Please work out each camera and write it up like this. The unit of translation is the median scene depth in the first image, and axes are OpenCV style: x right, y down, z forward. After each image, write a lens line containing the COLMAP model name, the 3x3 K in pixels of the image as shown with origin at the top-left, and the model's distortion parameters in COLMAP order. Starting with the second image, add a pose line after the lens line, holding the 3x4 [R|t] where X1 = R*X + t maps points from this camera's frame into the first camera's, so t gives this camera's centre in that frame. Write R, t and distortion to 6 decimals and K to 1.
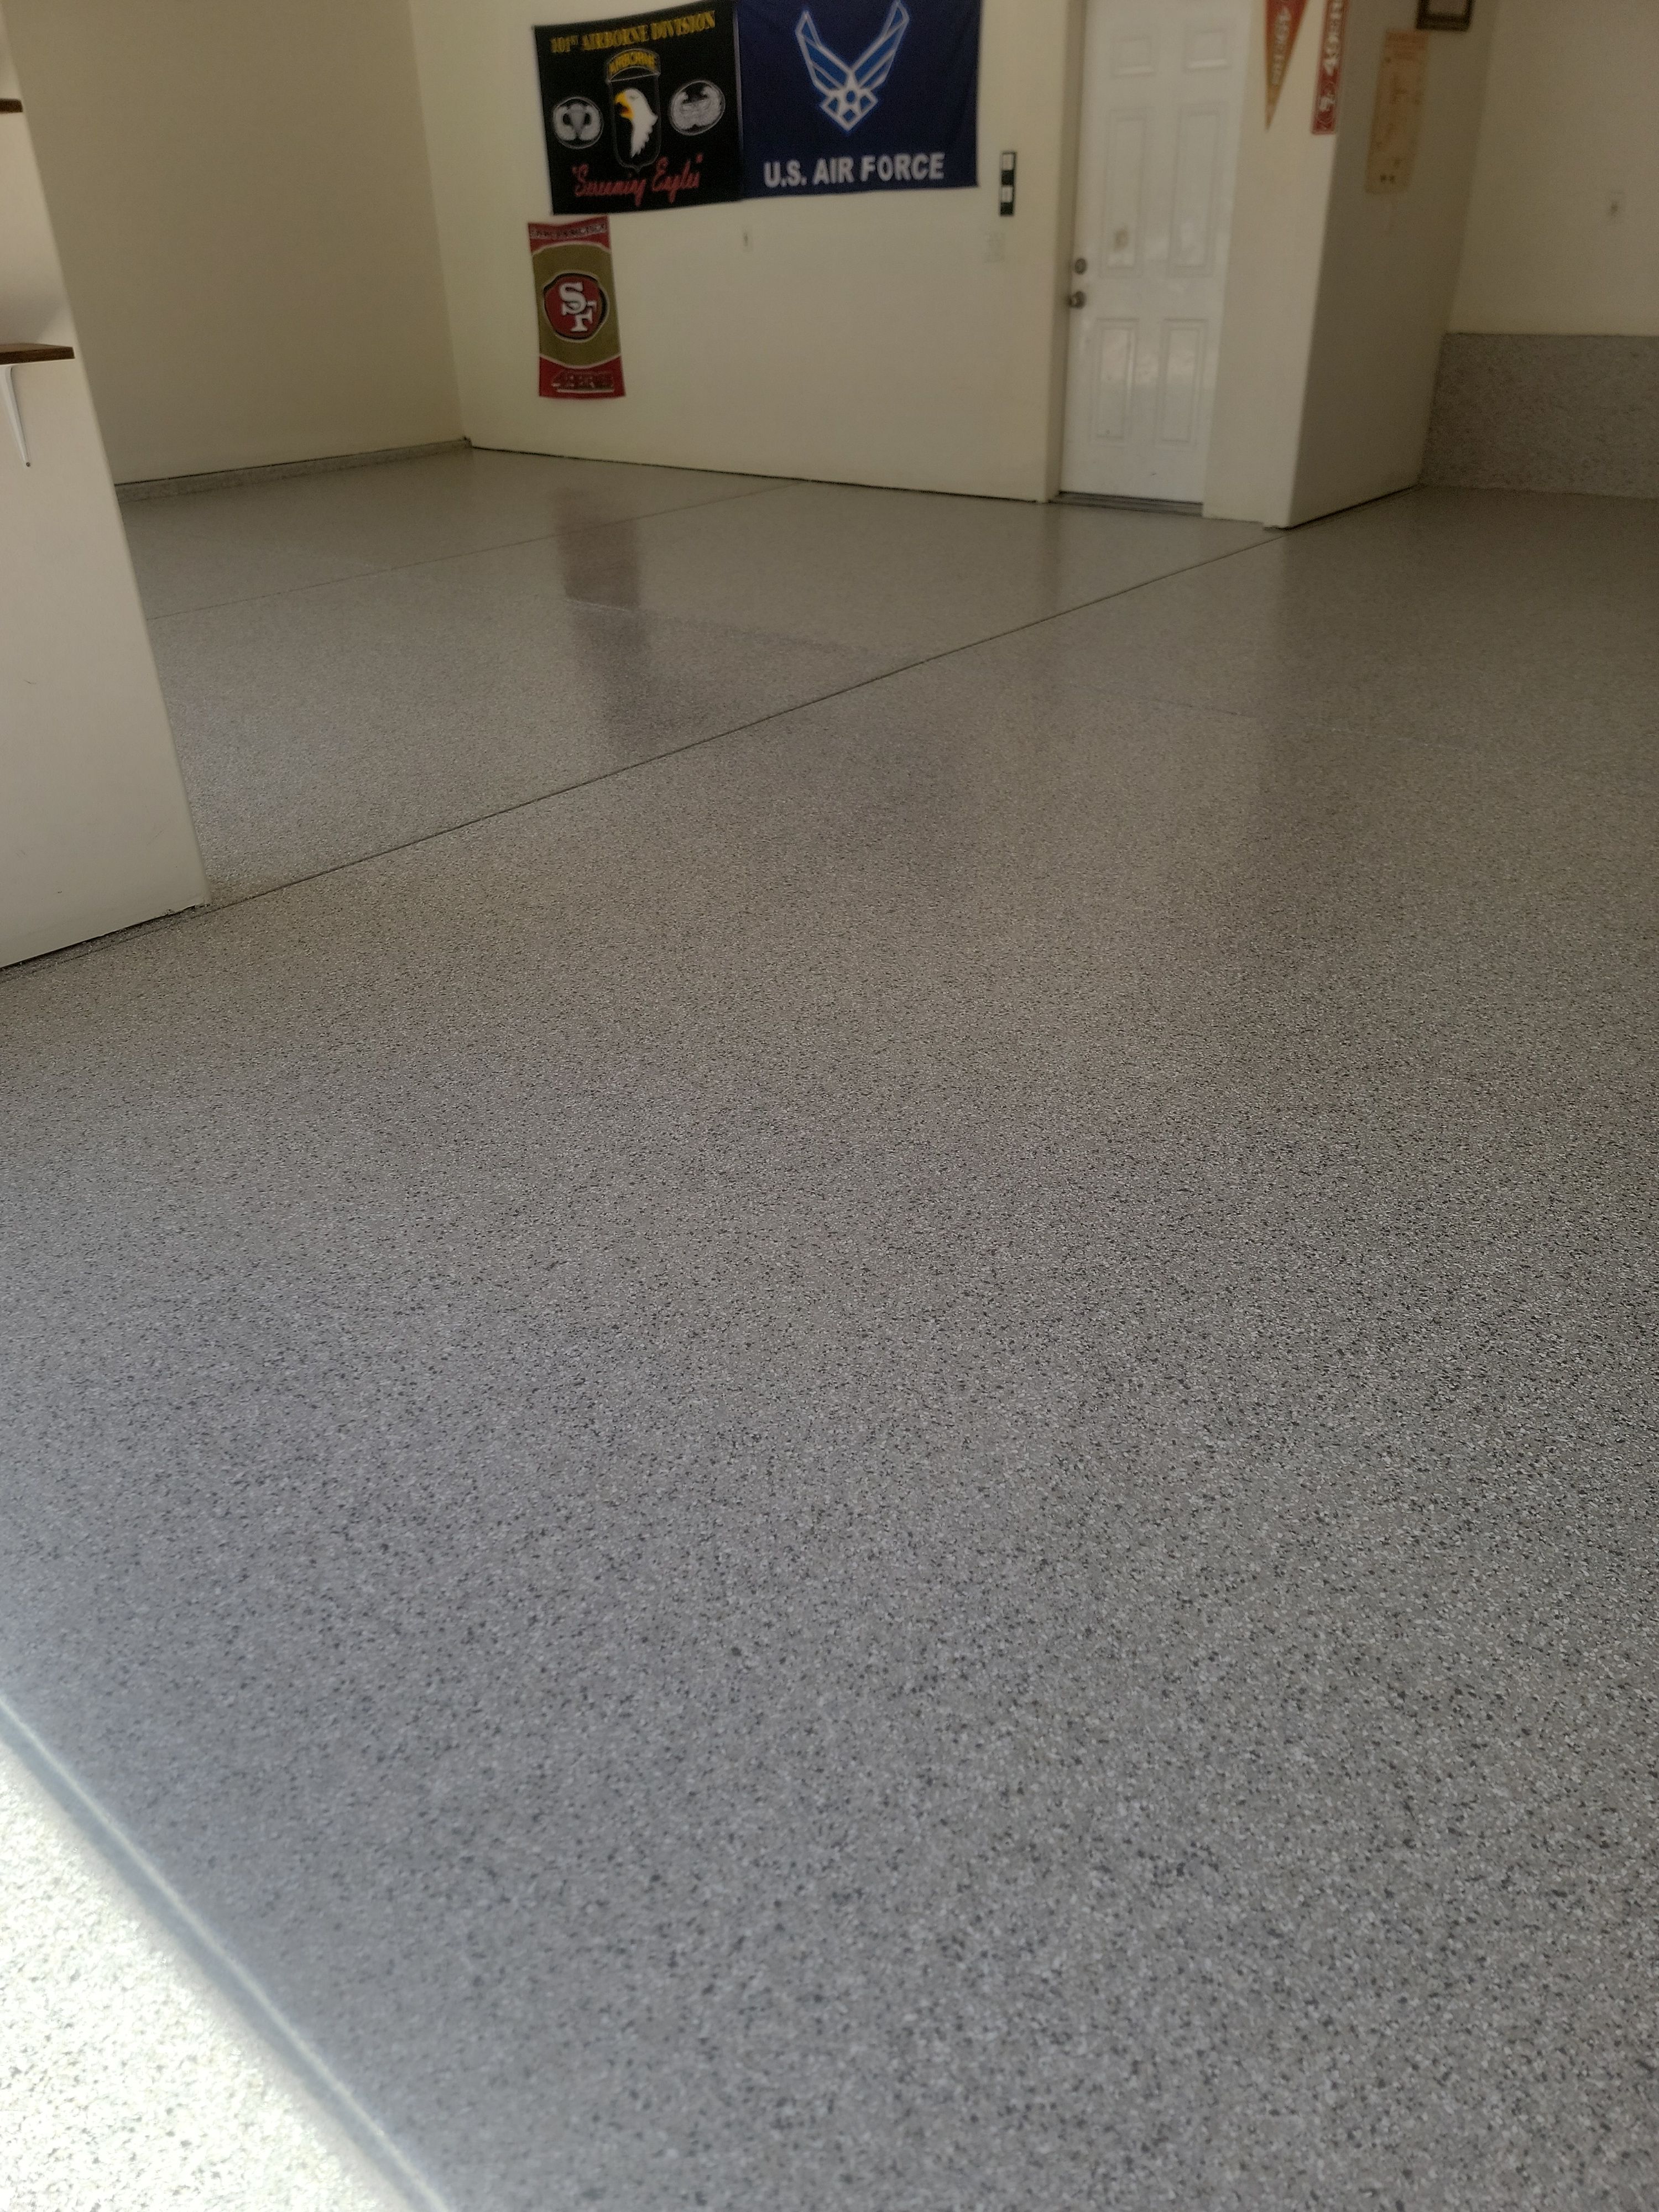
lens RADIAL K [[1557.6, 0, 796.6], [0, 1557.6, 1147.0], [0, 0, 1]] dist [0.089682, -0.077220]
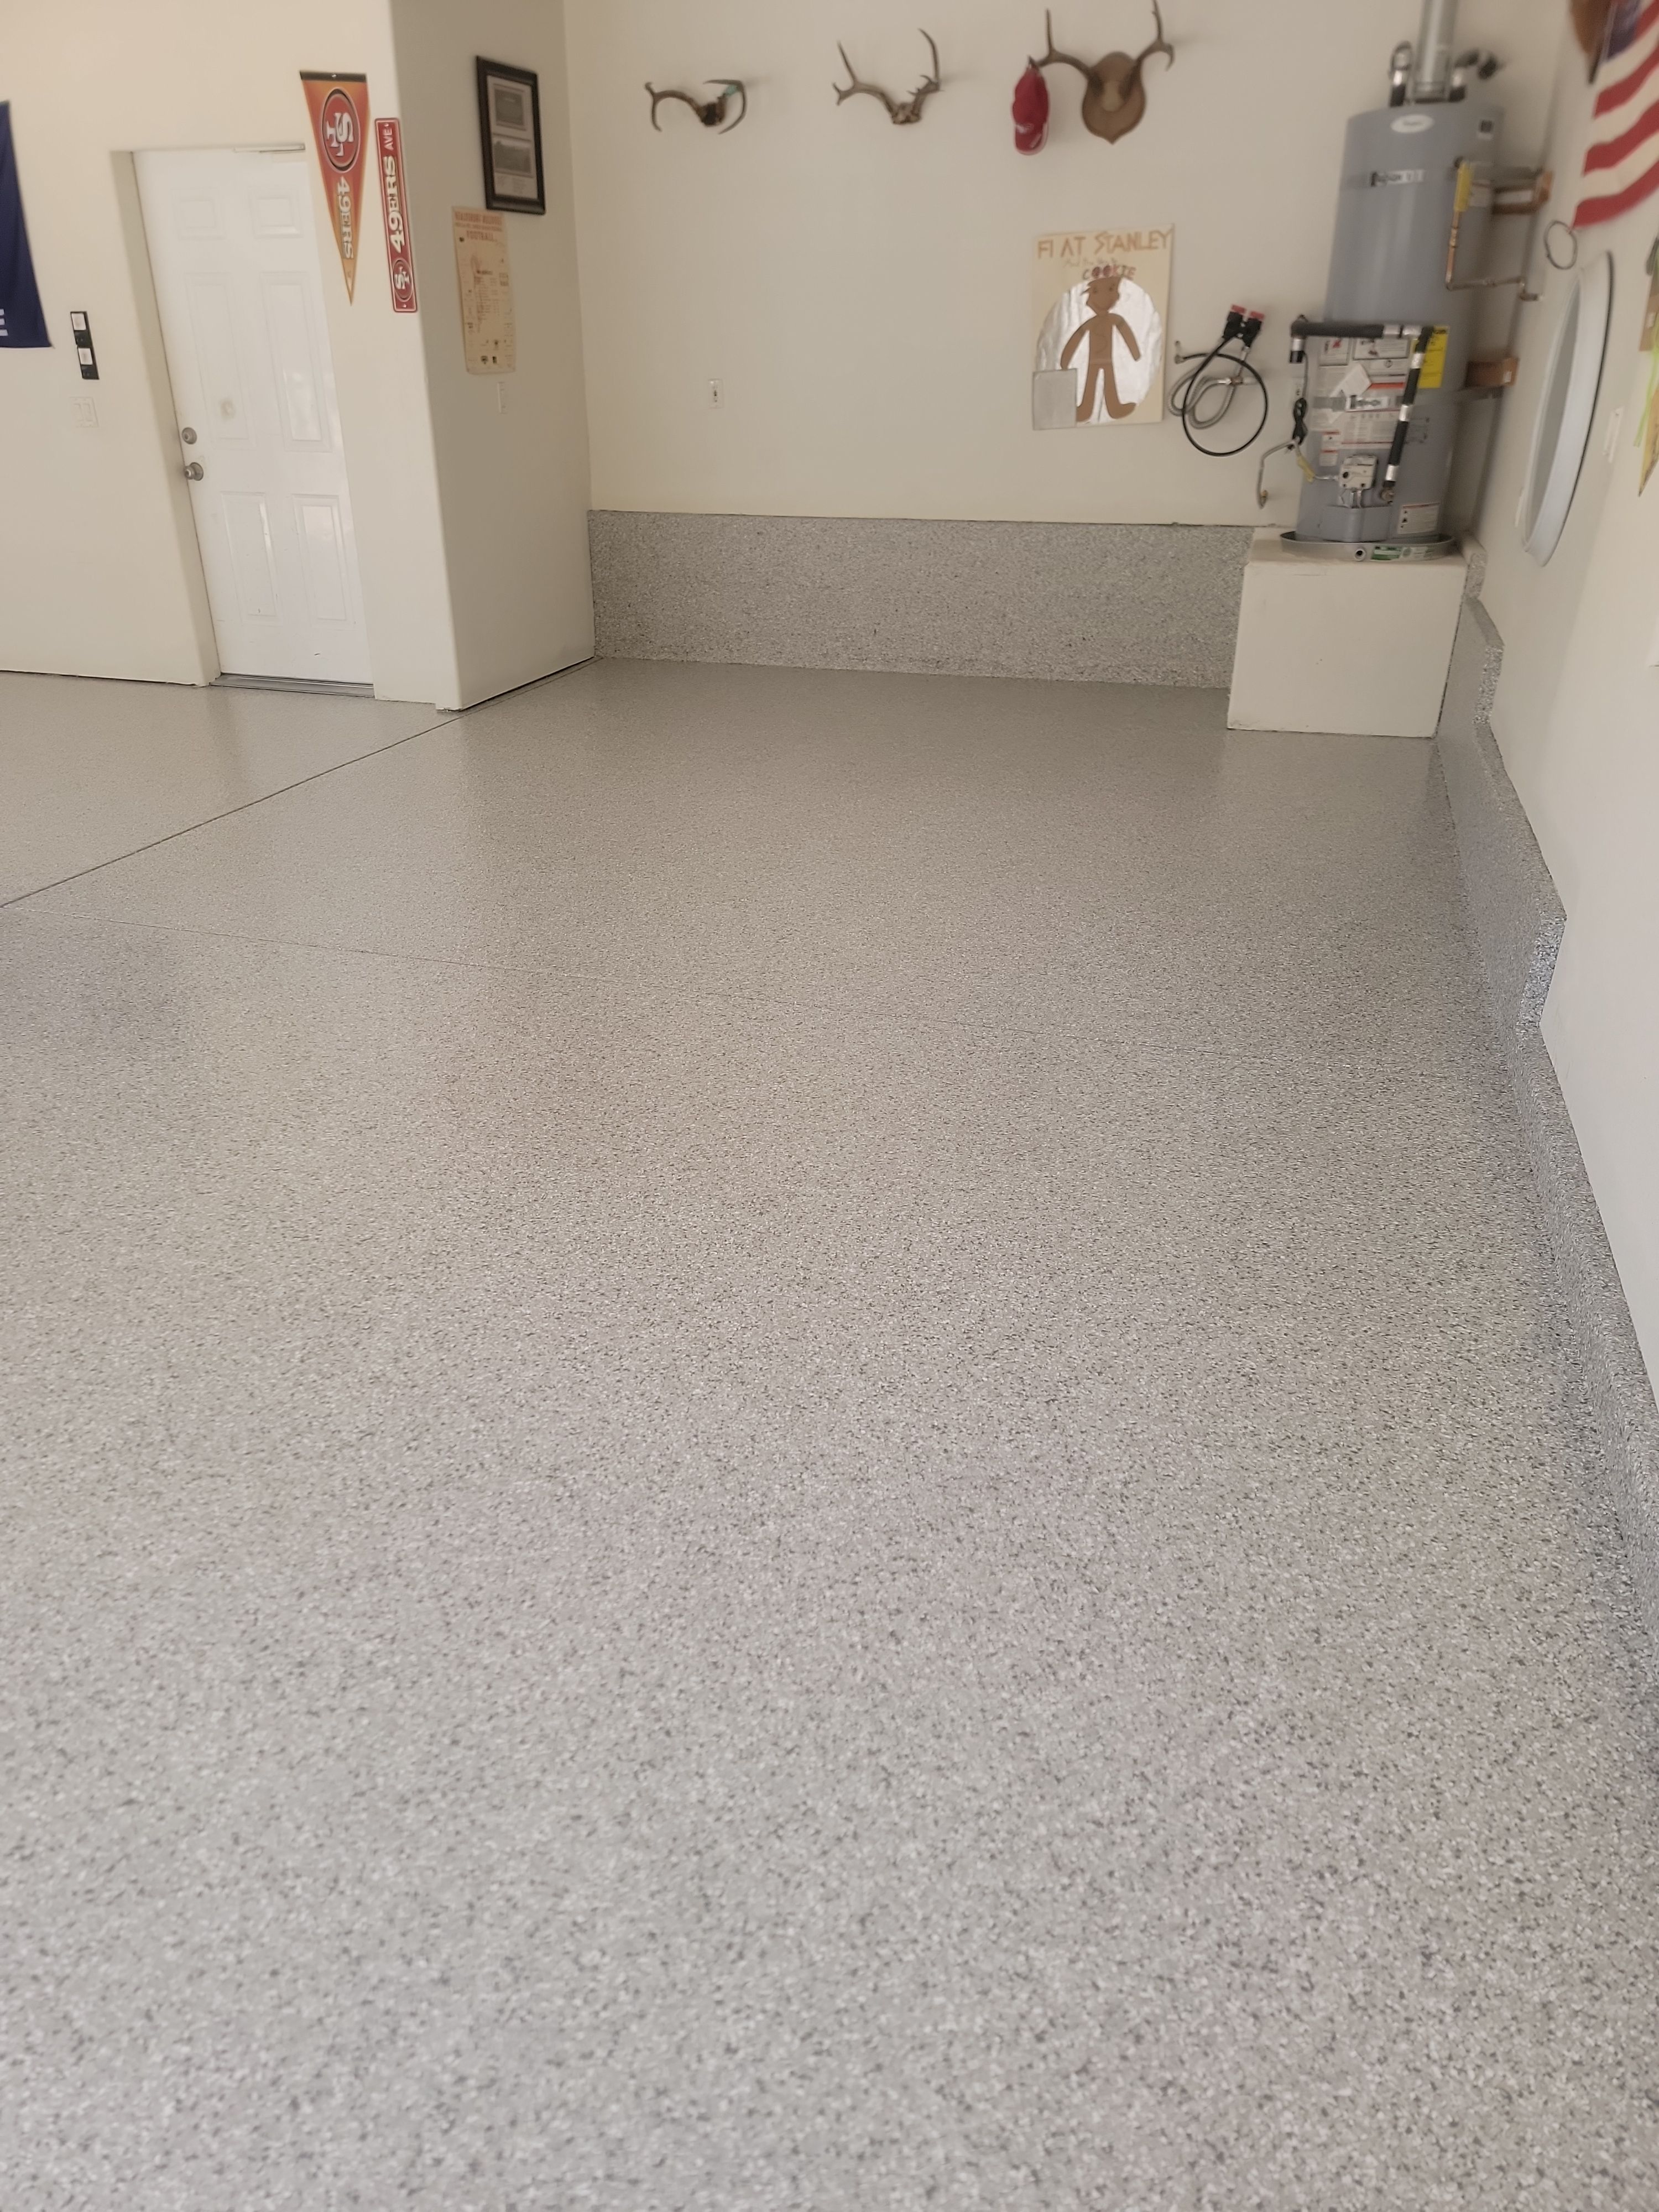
lens RADIAL K [[1533.8, 0, 806.7], [0, 1533.8, 1167.4], [0, 0, 1]] dist [0.091919, -0.078206]
pose [[0.913484, -0.166087, 0.371432, 0.232001], [0.186851, 0.982177, -0.020351, -0.132518], [-0.361432, 0.087993, 0.928237, 0.169444]]
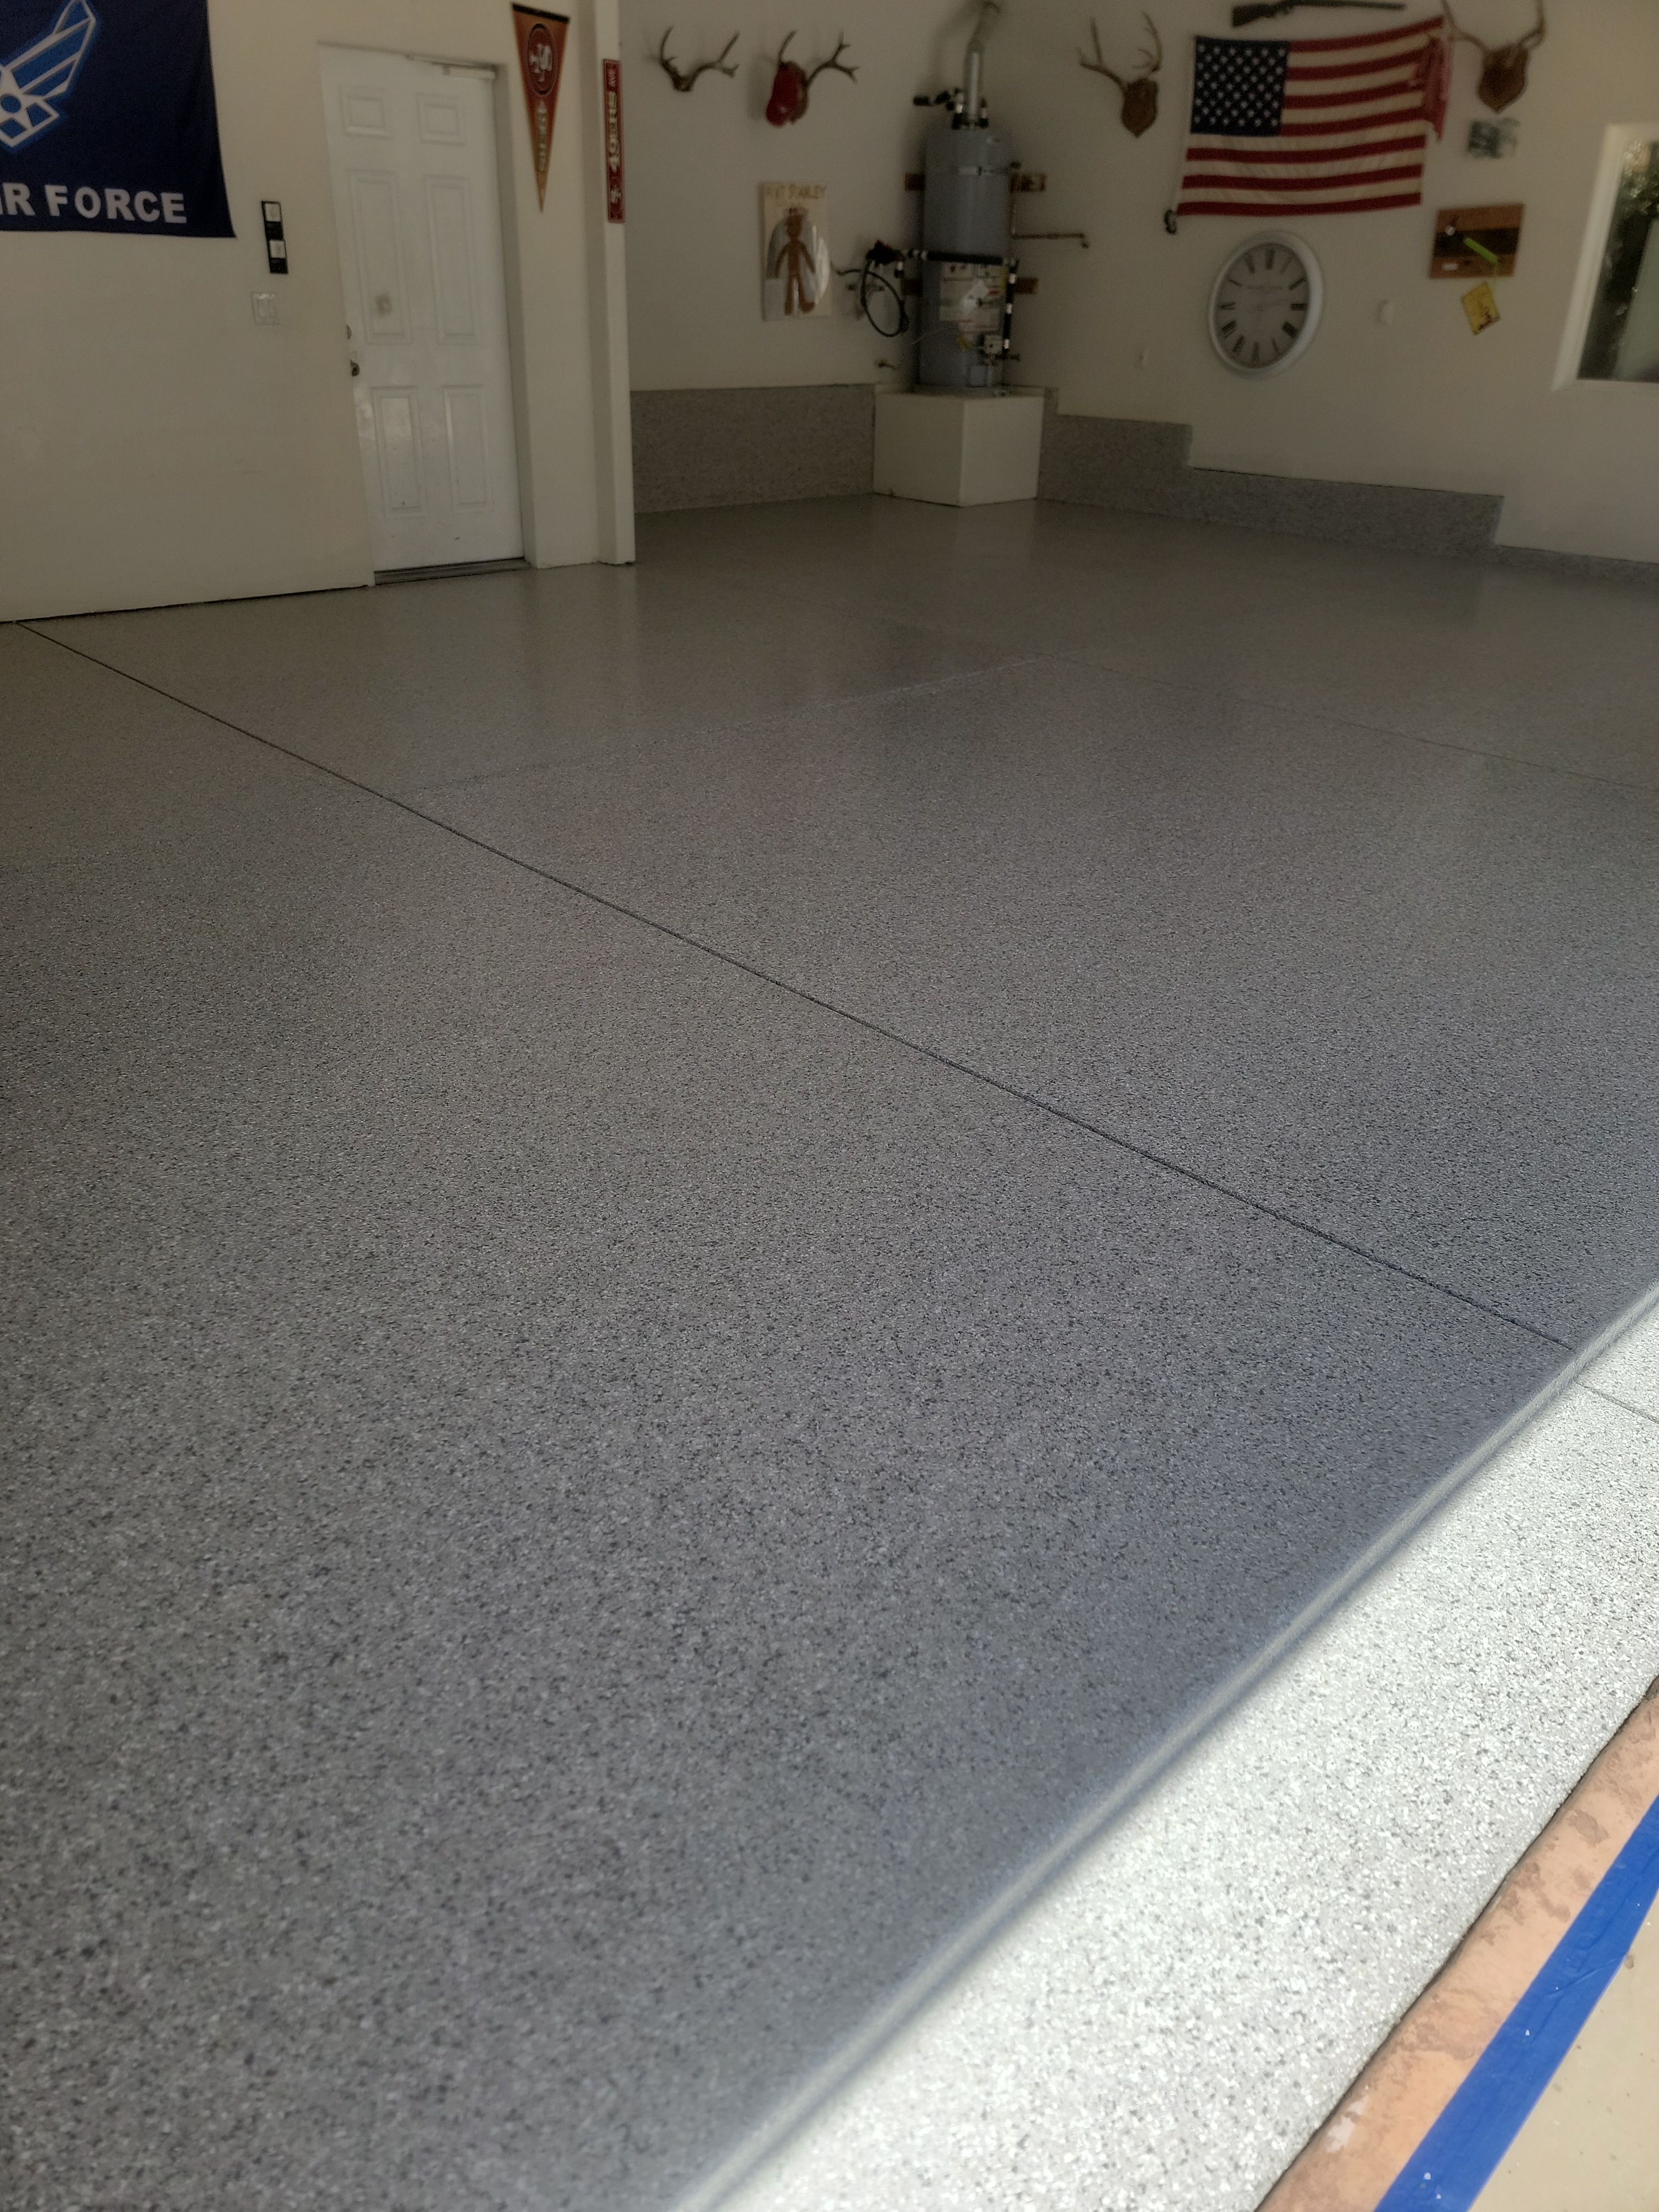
lens RADIAL K [[1533.8, 0, 806.7], [0, 1533.8, 1167.4], [0, 0, 1]] dist [0.091919, -0.078206]
pose [[0.076252, -0.465678, 0.881663, -1.926935], [0.484954, 0.789926, 0.375282, -0.881449], [-0.871209, 0.398950, 0.286065, 1.611694]]
